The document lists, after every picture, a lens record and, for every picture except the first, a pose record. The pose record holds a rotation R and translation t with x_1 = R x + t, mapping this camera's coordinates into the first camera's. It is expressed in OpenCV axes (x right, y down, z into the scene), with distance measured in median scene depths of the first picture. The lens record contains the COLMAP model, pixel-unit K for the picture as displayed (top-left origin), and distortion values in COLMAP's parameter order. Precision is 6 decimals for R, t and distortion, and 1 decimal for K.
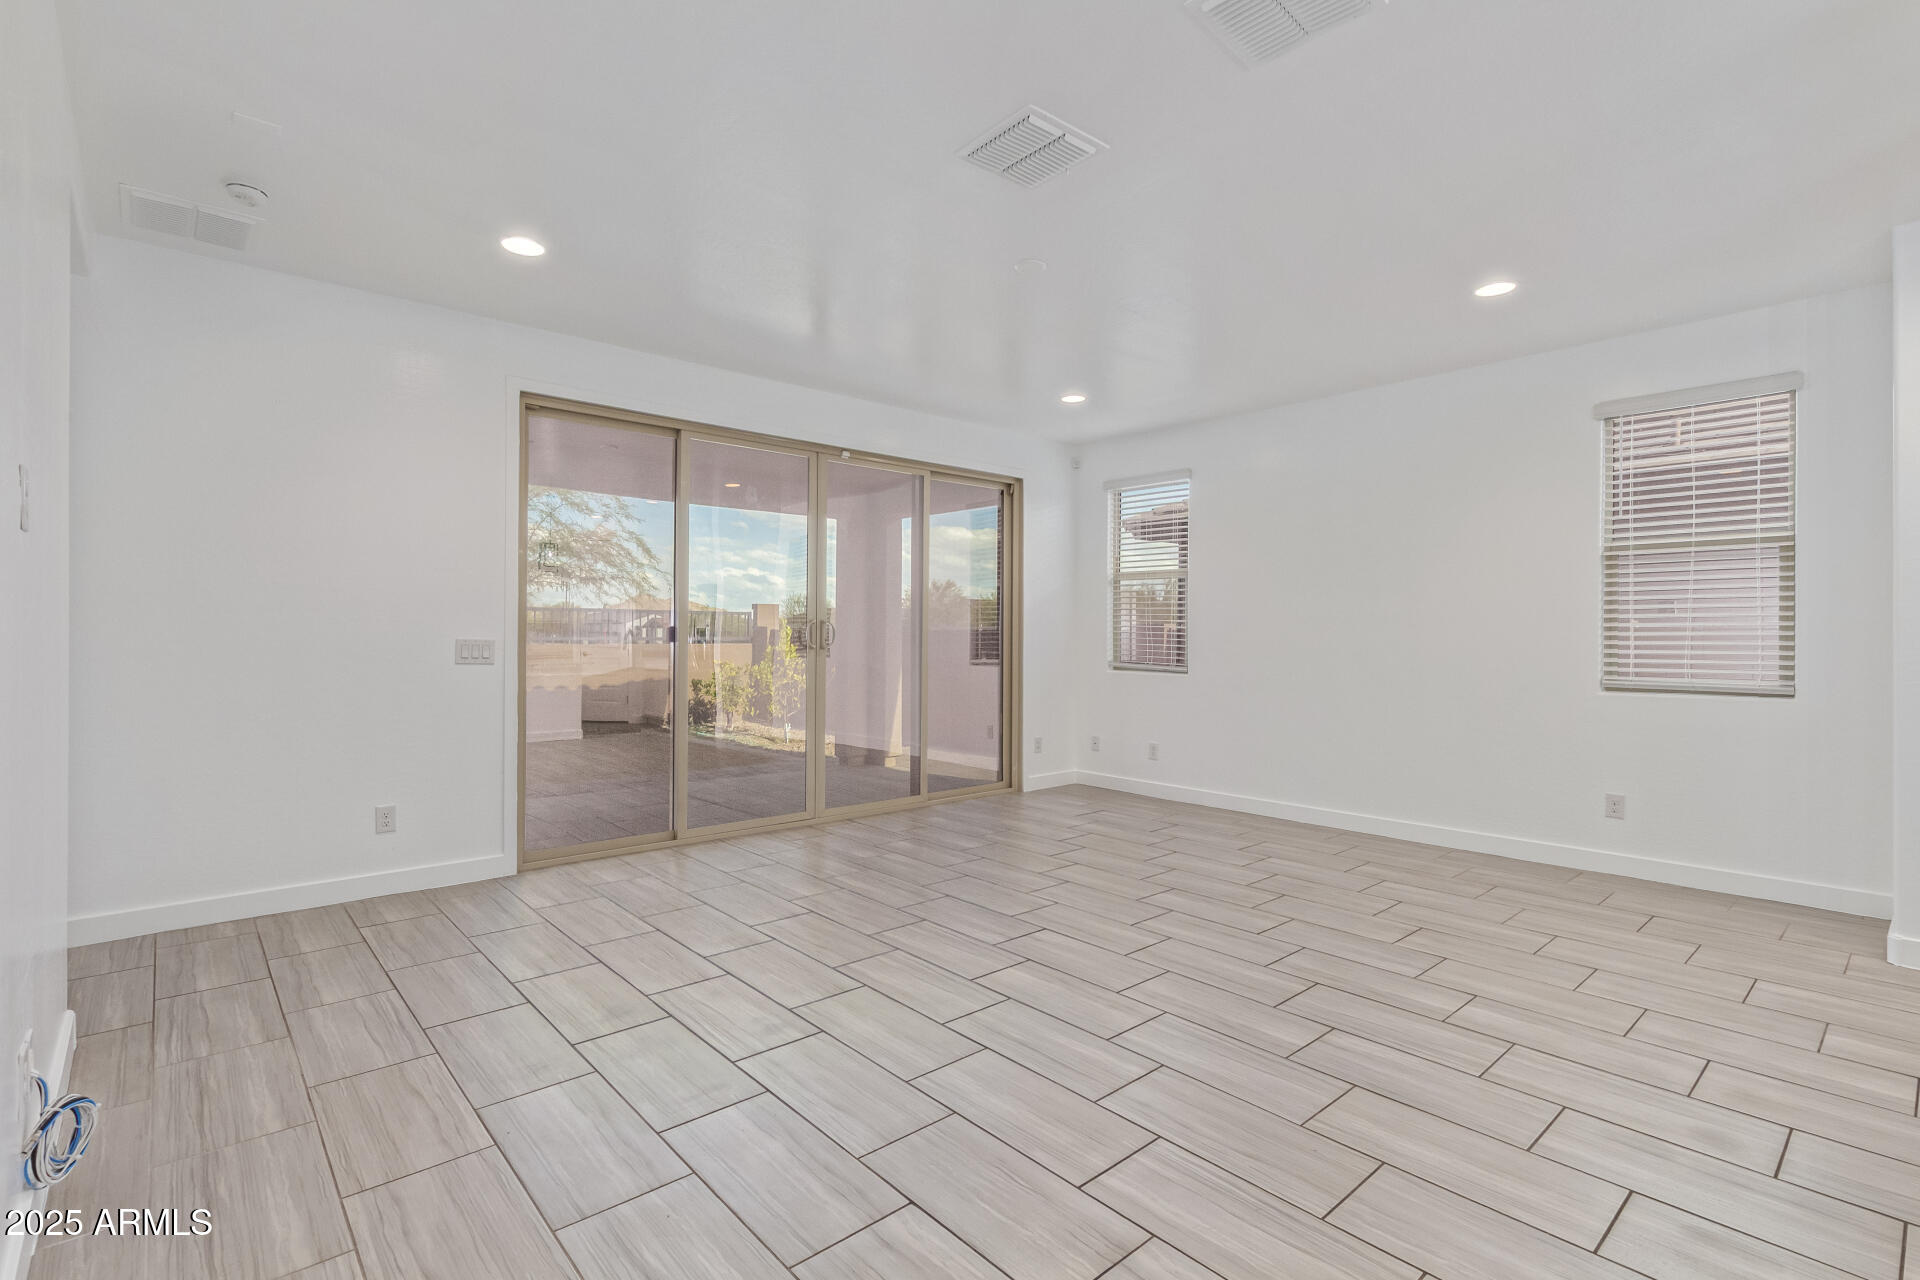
lens RADIAL K [[886.2, 0, 952.9], [0, 886.2, 638.6], [0, 0, 1]] dist [0.007317, 0.000683]
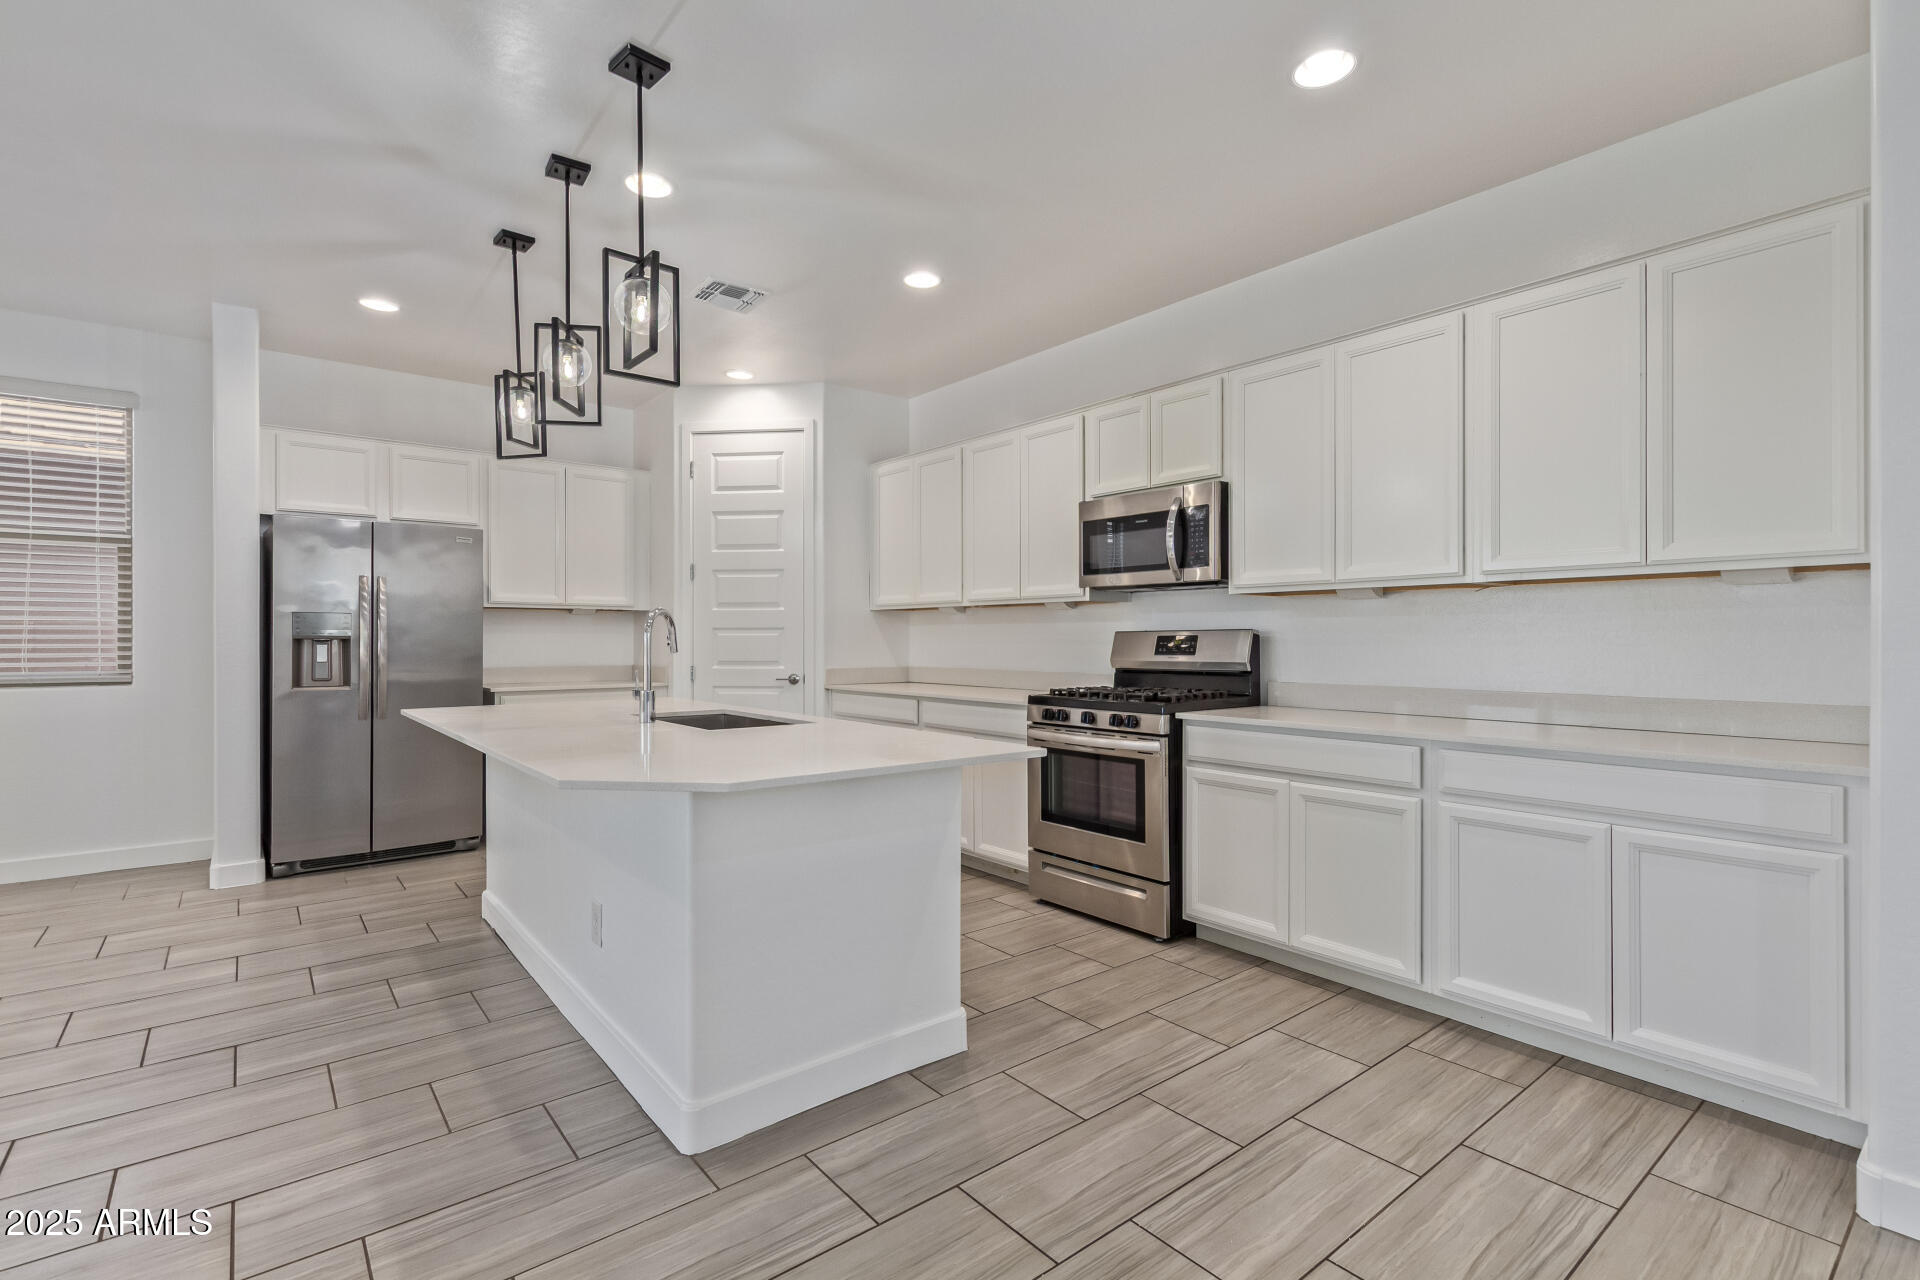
lens RADIAL K [[886.2, 0, 952.7], [0, 886.2, 636.7], [0, 0, 1]] dist [0.007317, 0.000683]
pose [[0.053249, -0.002027, 0.998579, -0.102939], [0.003664, 0.999992, 0.001834, 0.007543], [-0.998575, 0.003561, 0.053255, -0.074714]]
